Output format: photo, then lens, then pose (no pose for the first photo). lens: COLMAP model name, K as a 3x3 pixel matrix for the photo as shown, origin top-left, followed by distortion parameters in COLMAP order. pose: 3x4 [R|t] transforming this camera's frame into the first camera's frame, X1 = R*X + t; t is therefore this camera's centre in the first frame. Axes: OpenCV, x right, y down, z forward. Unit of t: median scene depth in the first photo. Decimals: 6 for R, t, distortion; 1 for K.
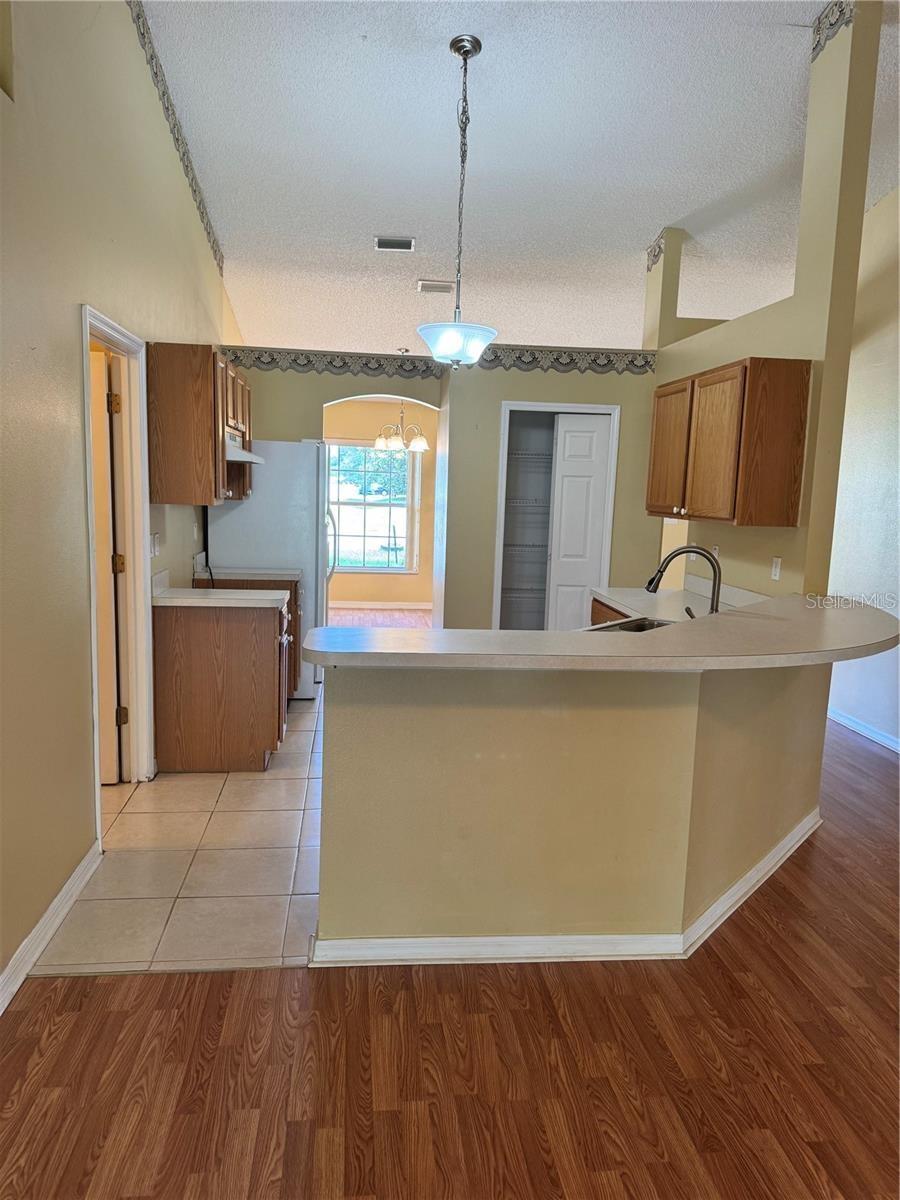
lens RADIAL K [[856.9, 0, 463.5], [0, 856.9, 606.0], [0, 0, 1]] dist [0.006890, -0.001130]
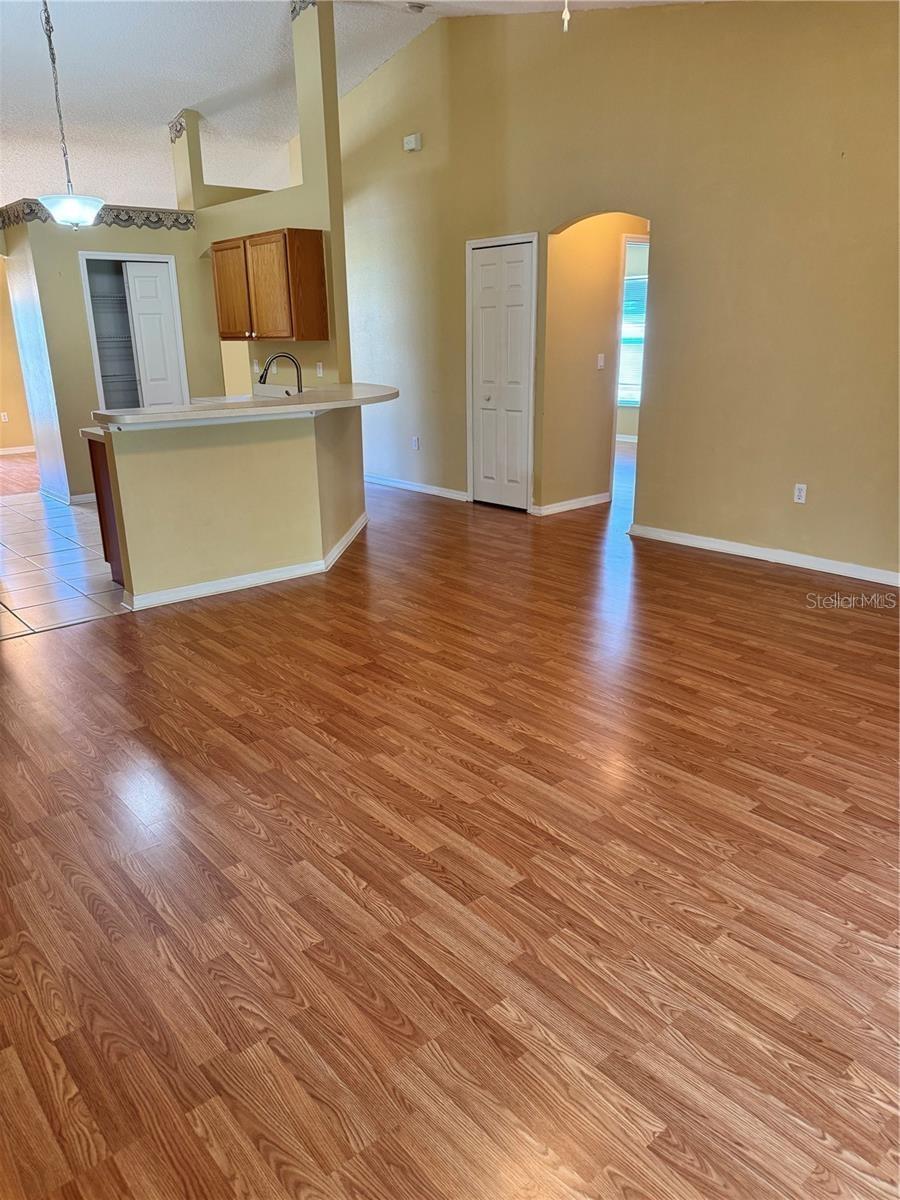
lens RADIAL K [[844.6, 0, 446.4], [0, 844.6, 595.6], [0, 0, 1]] dist [0.111925, -0.133818]
pose [[0.833347, -0.207089, 0.512490, -0.353132], [0.121847, 0.973182, 0.195116, 0.089416], [-0.539152, -0.100154, 0.836232, -0.516344]]
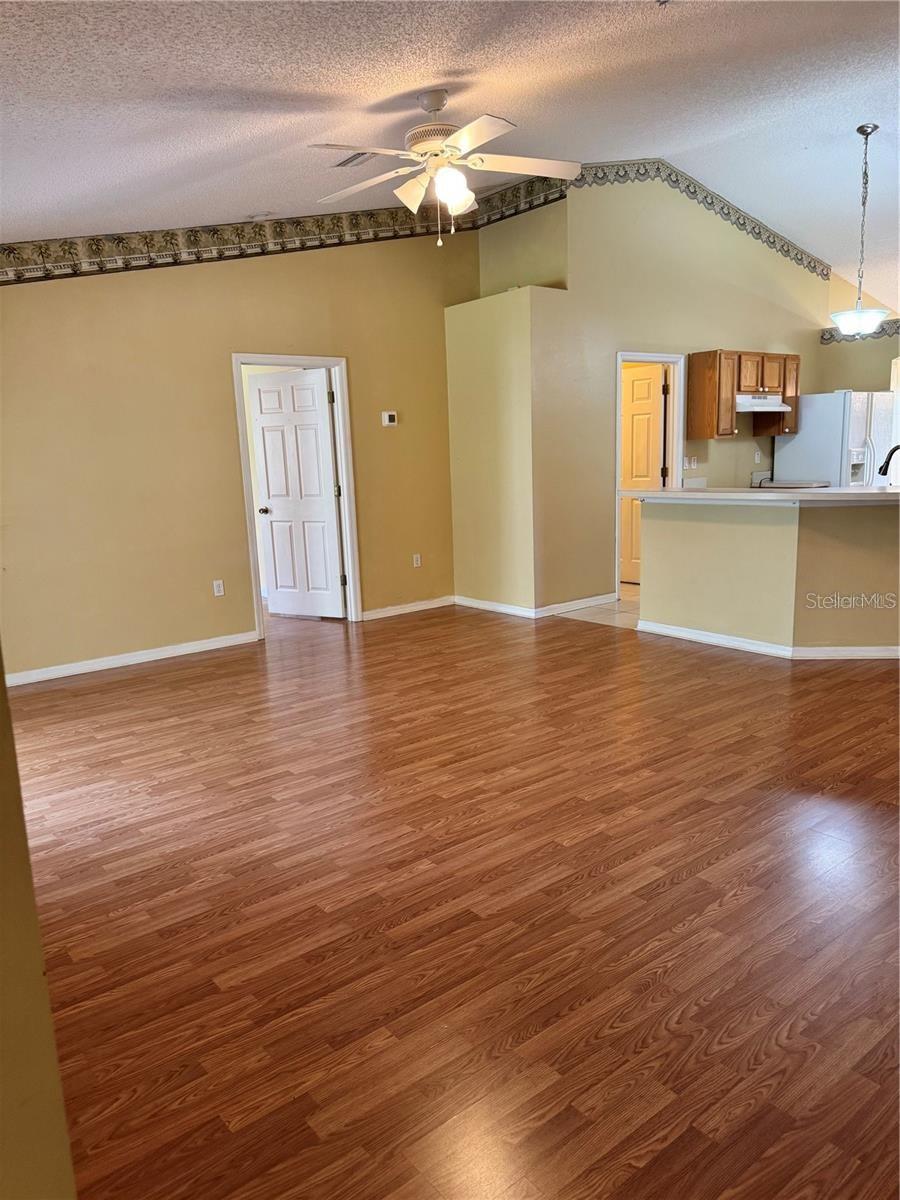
lens RADIAL K [[844.6, 0, 446.4], [0, 844.6, 595.6], [0, 0, 1]] dist [0.111925, -0.133818]
pose [[0.525876, 0.097502, -0.844954, 1.023059], [-0.071822, 0.994950, 0.070110, 0.134028], [0.847524, 0.023817, 0.530223, -0.464752]]
